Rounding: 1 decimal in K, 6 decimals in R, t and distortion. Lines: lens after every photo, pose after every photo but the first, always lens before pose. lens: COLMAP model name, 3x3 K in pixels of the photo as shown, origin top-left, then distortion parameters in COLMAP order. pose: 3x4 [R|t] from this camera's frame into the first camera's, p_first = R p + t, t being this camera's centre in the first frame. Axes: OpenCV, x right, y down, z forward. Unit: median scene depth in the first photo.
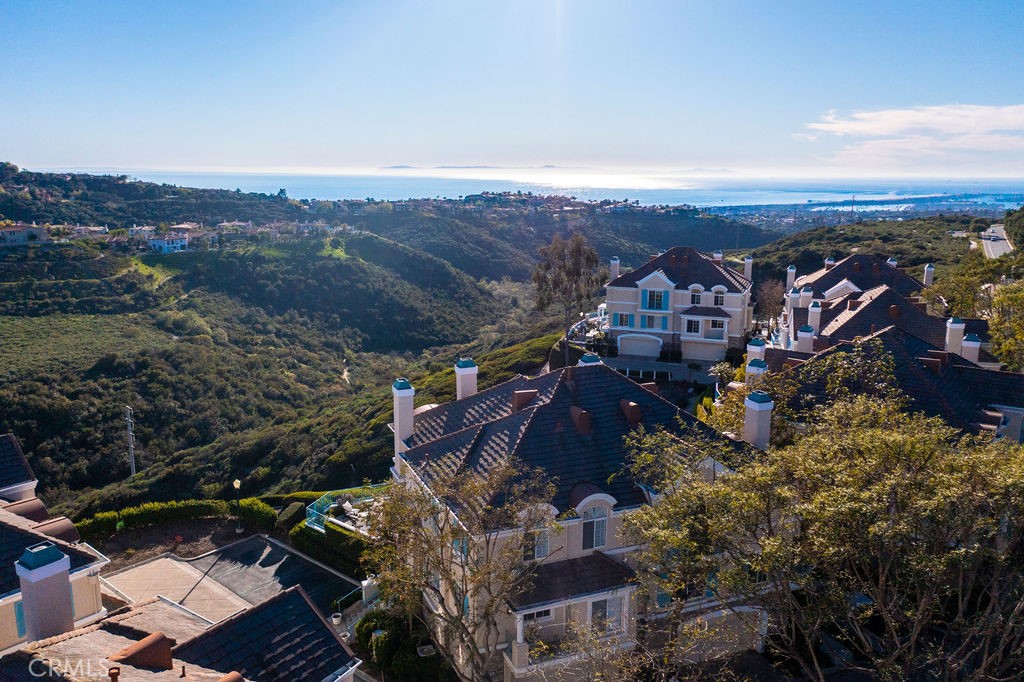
lens RADIAL K [[813.1, 0, 512.0], [0, 813.1, 341.0], [0, 0, 1]] dist [-0.004843, 0.007981]
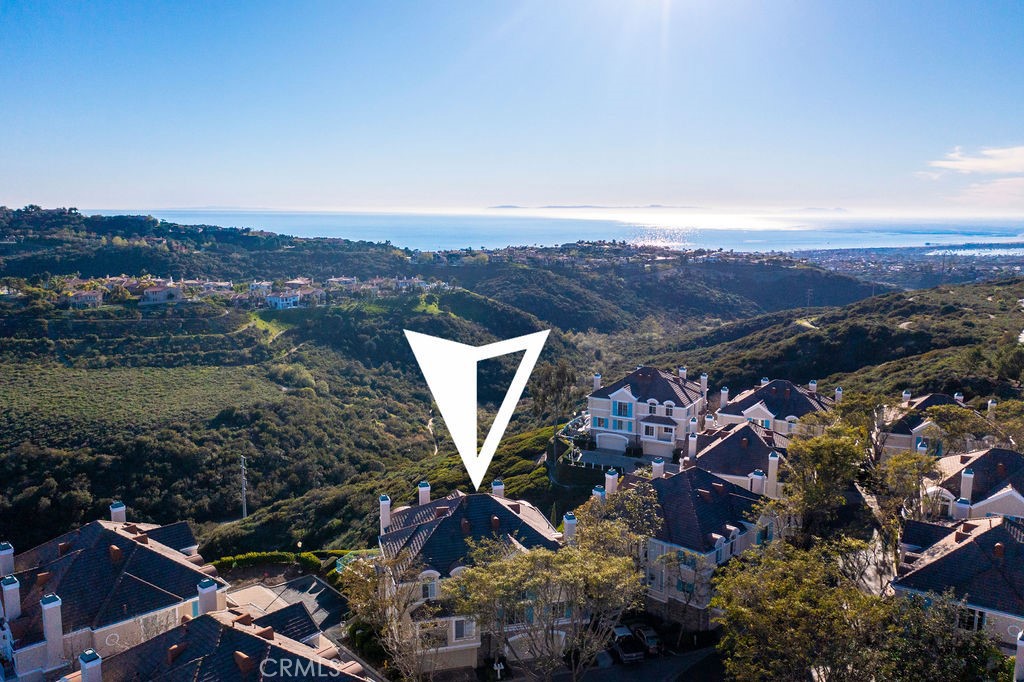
lens RADIAL K [[813.1, 0, 512.0], [0, 813.1, 341.0], [0, 0, 1]] dist [-0.004843, 0.007981]
pose [[0.991874, 0.020972, -0.125482, 0.048204], [-0.026823, 0.998621, -0.045122, -0.028942], [0.124363, 0.048121, 0.991069, -0.103101]]
